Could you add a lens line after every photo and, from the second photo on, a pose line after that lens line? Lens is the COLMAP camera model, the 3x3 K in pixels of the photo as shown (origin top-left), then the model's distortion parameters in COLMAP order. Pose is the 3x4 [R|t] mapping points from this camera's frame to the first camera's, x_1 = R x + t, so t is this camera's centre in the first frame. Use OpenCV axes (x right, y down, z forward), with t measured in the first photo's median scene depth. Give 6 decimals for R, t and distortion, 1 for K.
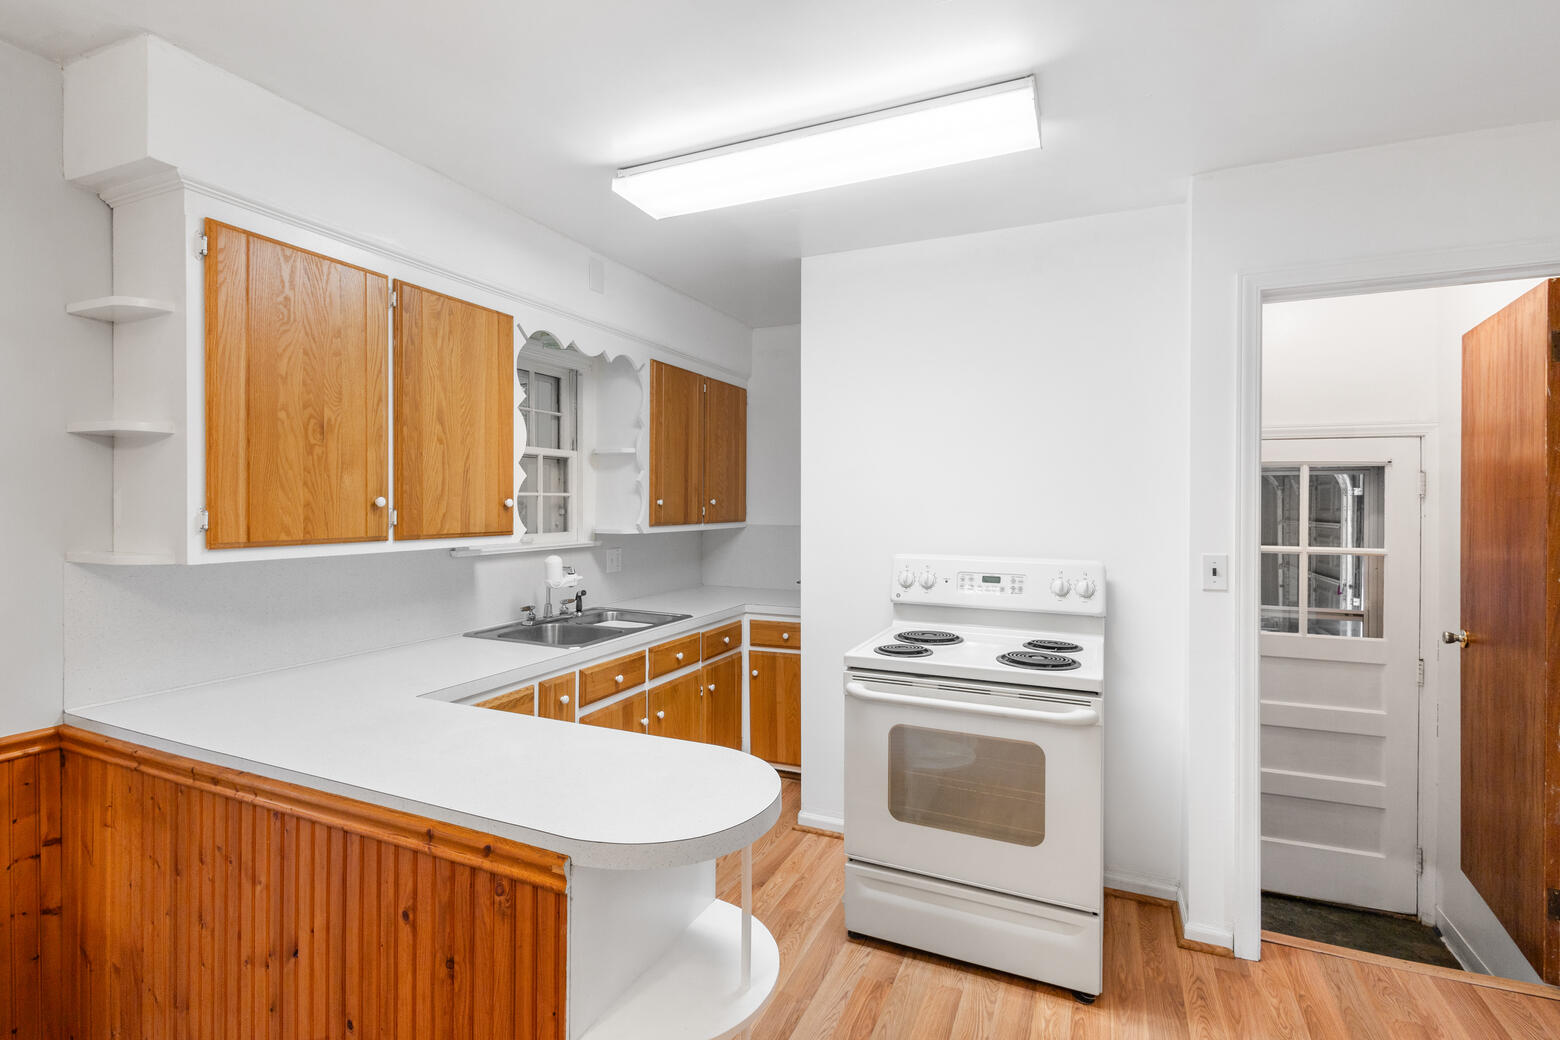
lens RADIAL K [[717.9, 0, 781.0], [0, 717.9, 507.4], [0, 0, 1]] dist [0.009316, -0.002974]
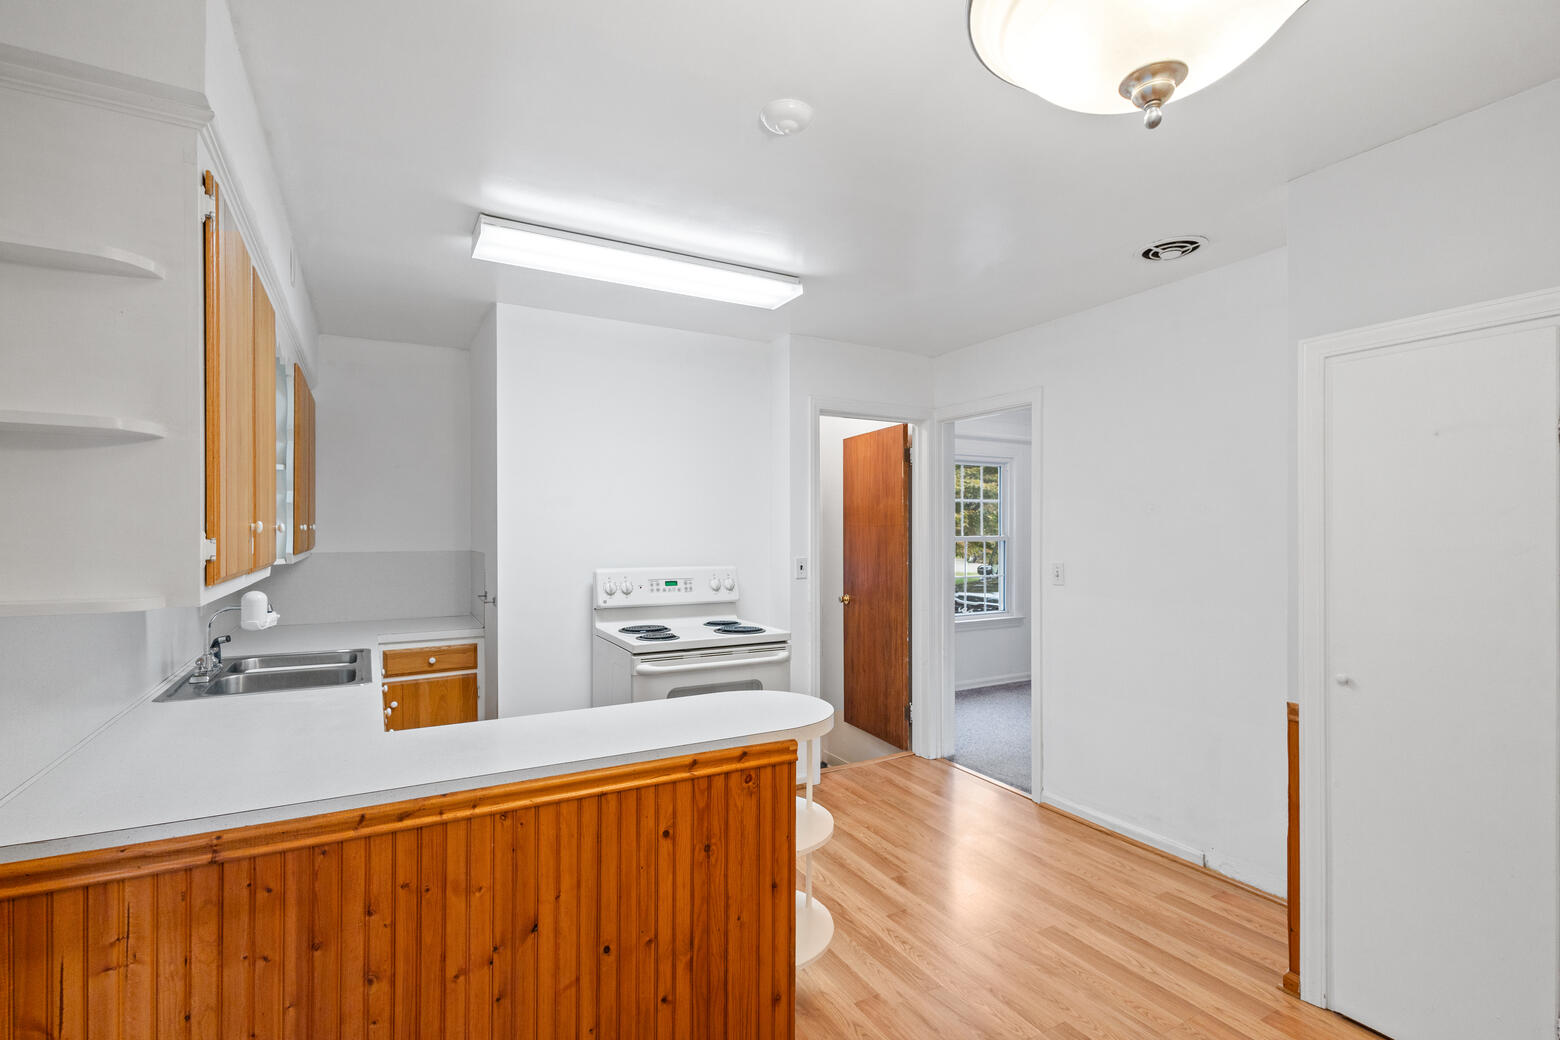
lens RADIAL K [[717.9, 0, 775.4], [0, 717.9, 534.8], [0, 0, 1]] dist [0.009316, -0.002974]
pose [[0.600618, -0.007891, 0.799497, -0.840706], [0.006725, 0.999966, 0.004817, 0.002305], [-0.799508, 0.002483, 0.600650, 0.017636]]
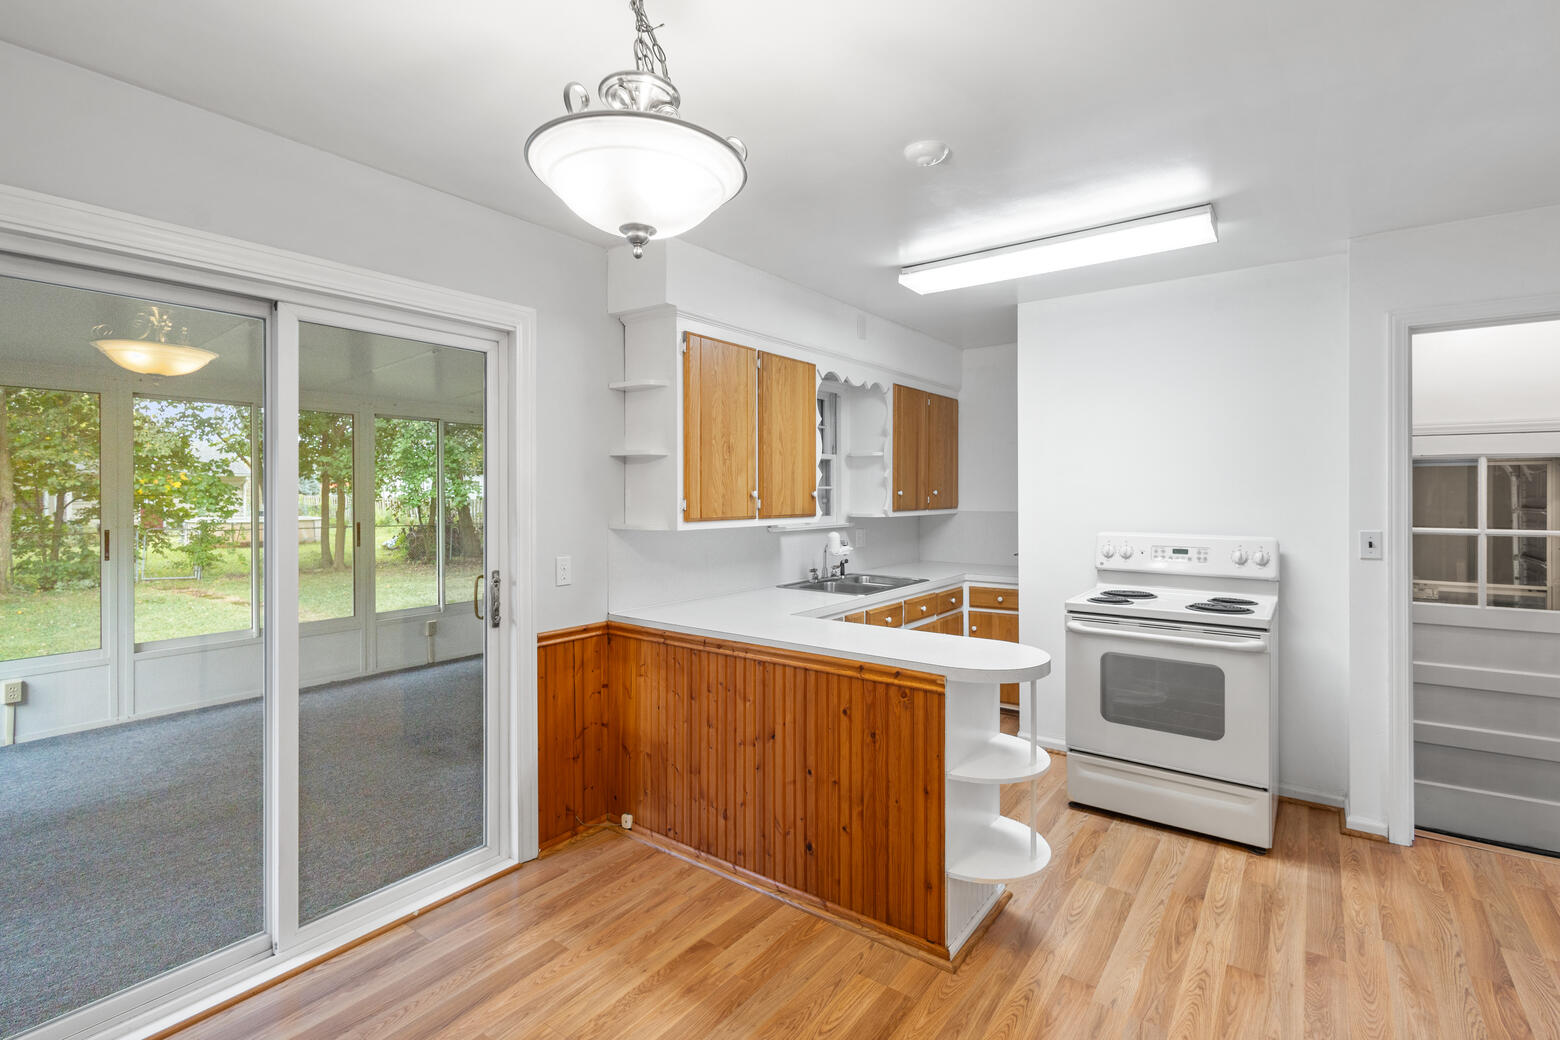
lens RADIAL K [[717.9, 0, 786.0], [0, 717.9, 496.0], [0, 0, 1]] dist [0.009316, -0.002974]
pose [[0.977630, -0.004945, -0.210276, -0.155799], [0.004403, 0.999986, -0.003044, 0.001981], [0.210288, 0.002050, 0.977637, -0.505682]]
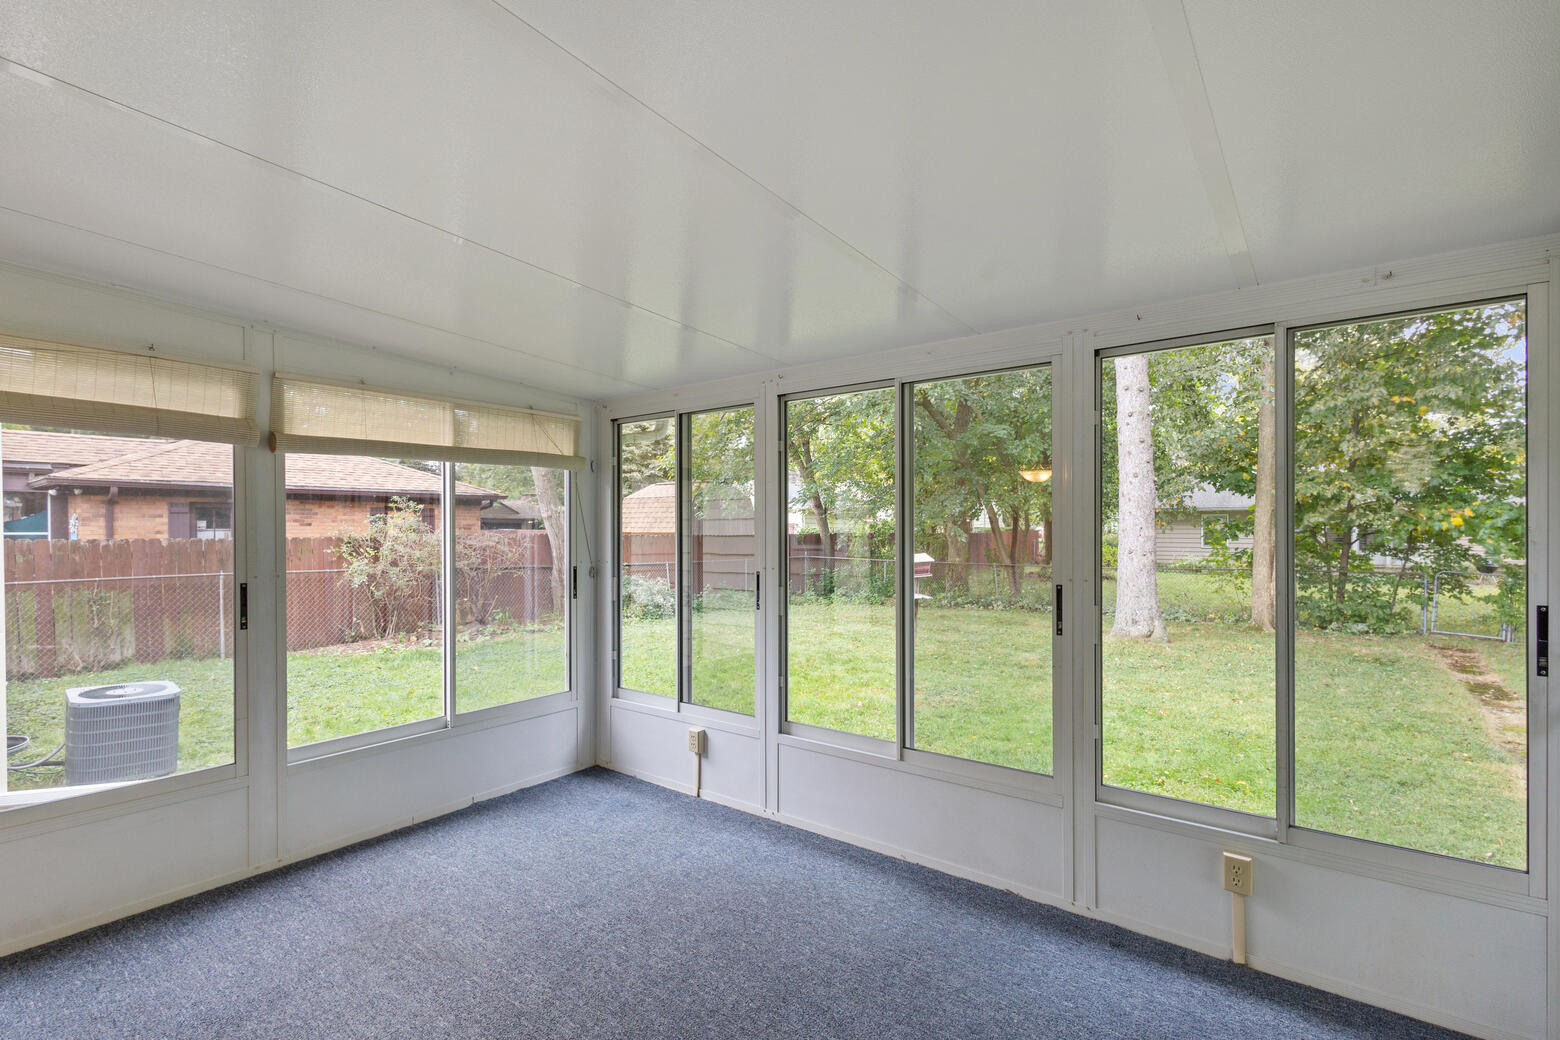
lens RADIAL K [[717.9, 0, 782.8], [0, 717.9, 528.4], [0, 0, 1]] dist [0.009316, -0.002974]
pose [[-0.235993, -0.009381, -0.971709, -0.893210], [-0.004091, 0.999954, -0.008660, 0.001580], [0.971746, 0.001931, -0.236021, 1.528165]]
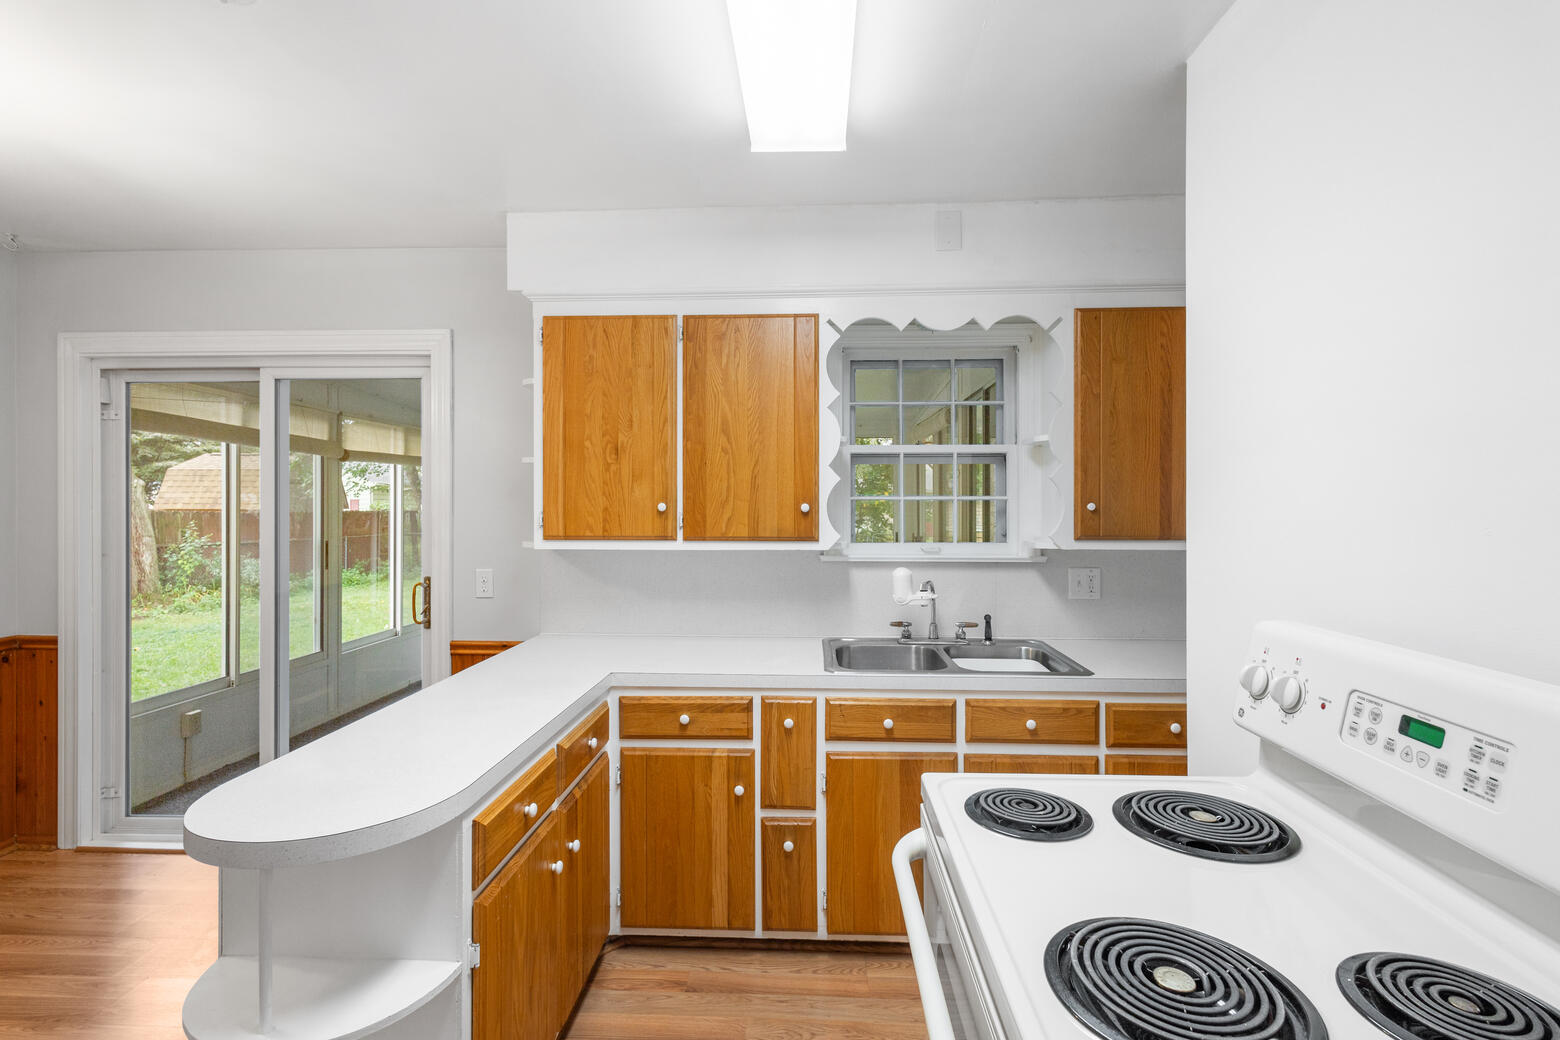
lens RADIAL K [[717.9, 0, 785.9], [0, 717.9, 506.5], [0, 0, 1]] dist [0.009316, -0.002974]
pose [[0.365944, -0.006010, -0.930618, 0.610305], [-0.005226, 0.999950, -0.008513, 0.000450], [0.930622, 0.007979, 0.365894, 0.736628]]
